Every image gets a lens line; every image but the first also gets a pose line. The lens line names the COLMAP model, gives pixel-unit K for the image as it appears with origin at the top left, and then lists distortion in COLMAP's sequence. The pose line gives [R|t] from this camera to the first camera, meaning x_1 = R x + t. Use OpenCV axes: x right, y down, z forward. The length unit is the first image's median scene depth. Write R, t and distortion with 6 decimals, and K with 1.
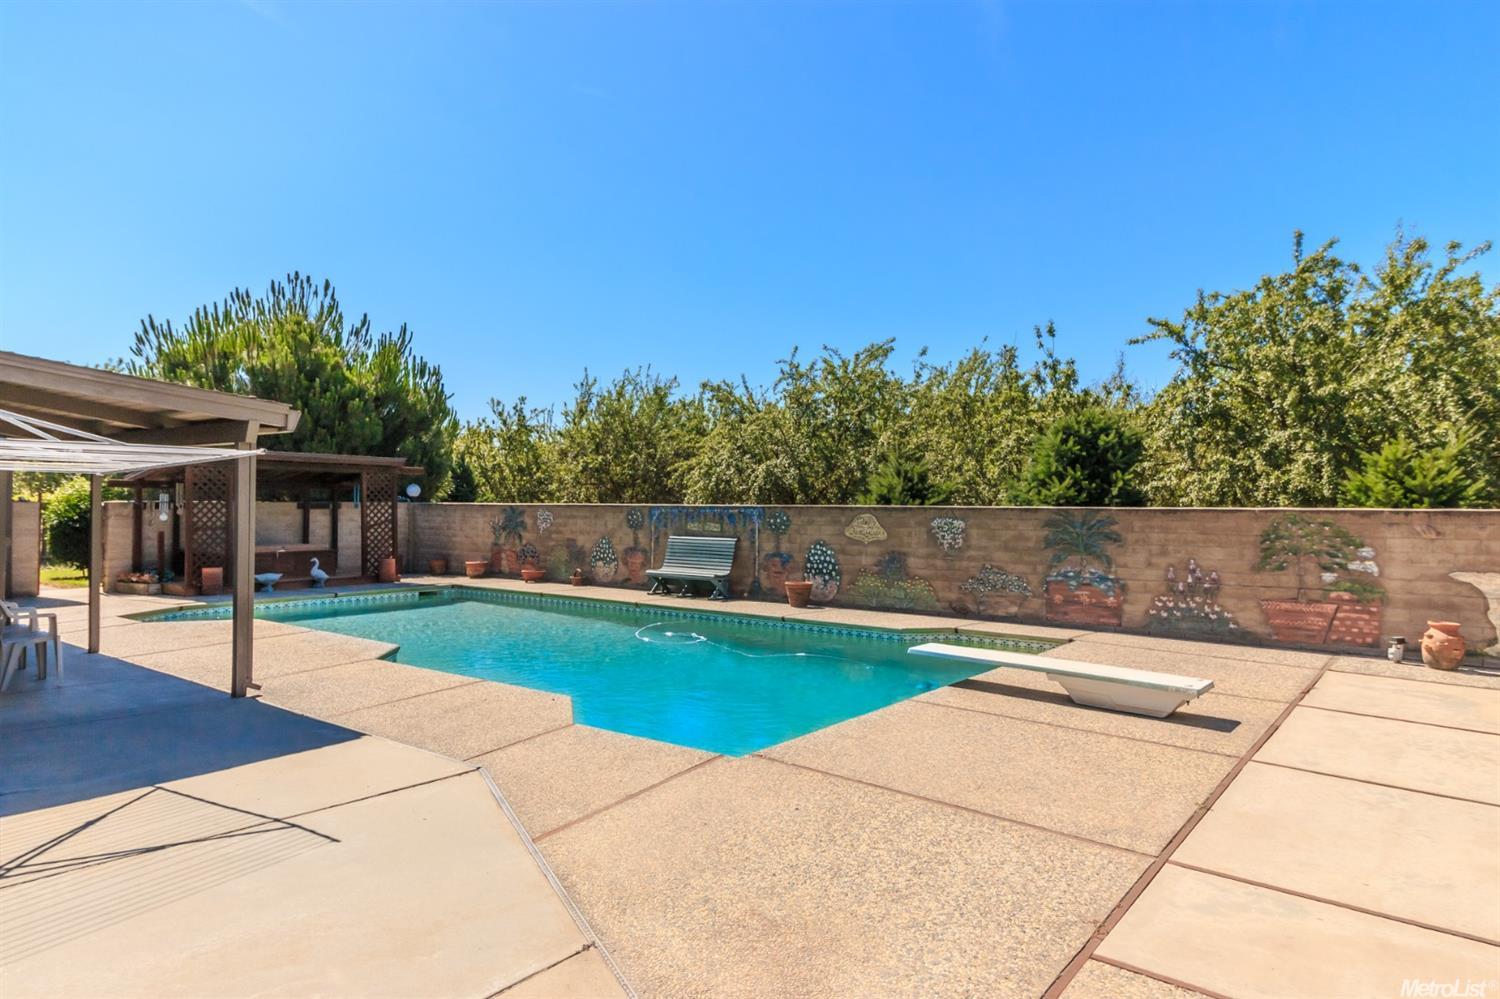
lens RADIAL K [[920.7, 0, 736.8], [0, 920.7, 490.2], [0, 0, 1]] dist [0.000630, -0.000819]
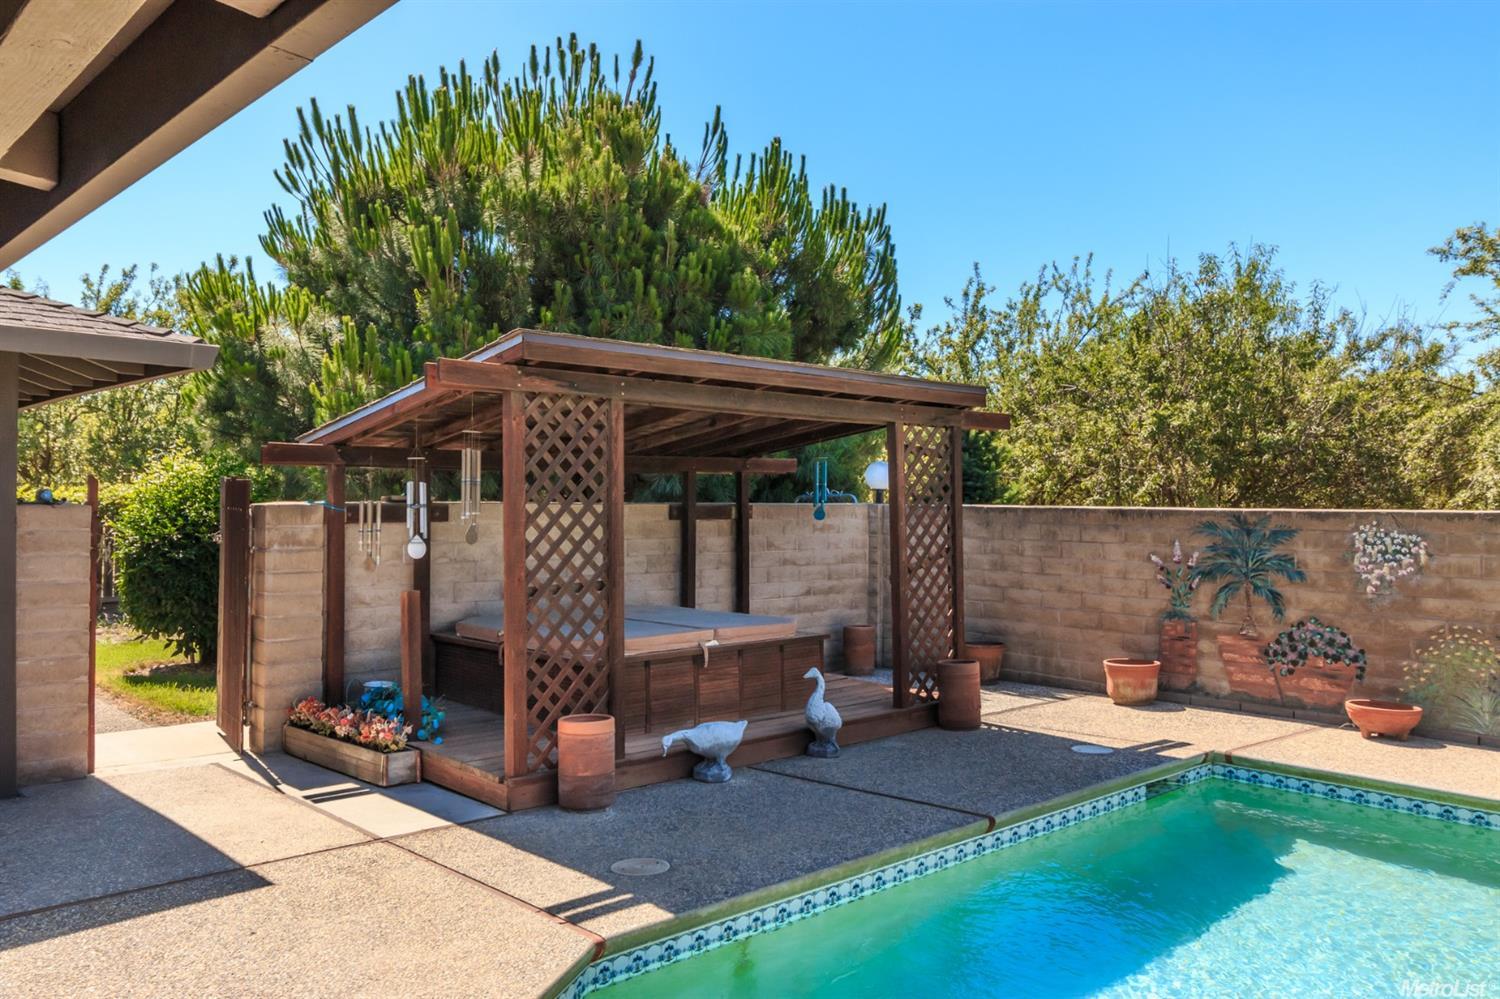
lens RADIAL K [[1170.6, 0, 745.8], [0, 1170.6, 503.4], [0, 0, 1]] dist [-0.016699, 0.002220]
pose [[0.987729, 0.002708, -0.156154, -0.423138], [0.000202, 0.999827, 0.018617, 0.003897], [0.156178, -0.018420, 0.987557, 0.575696]]
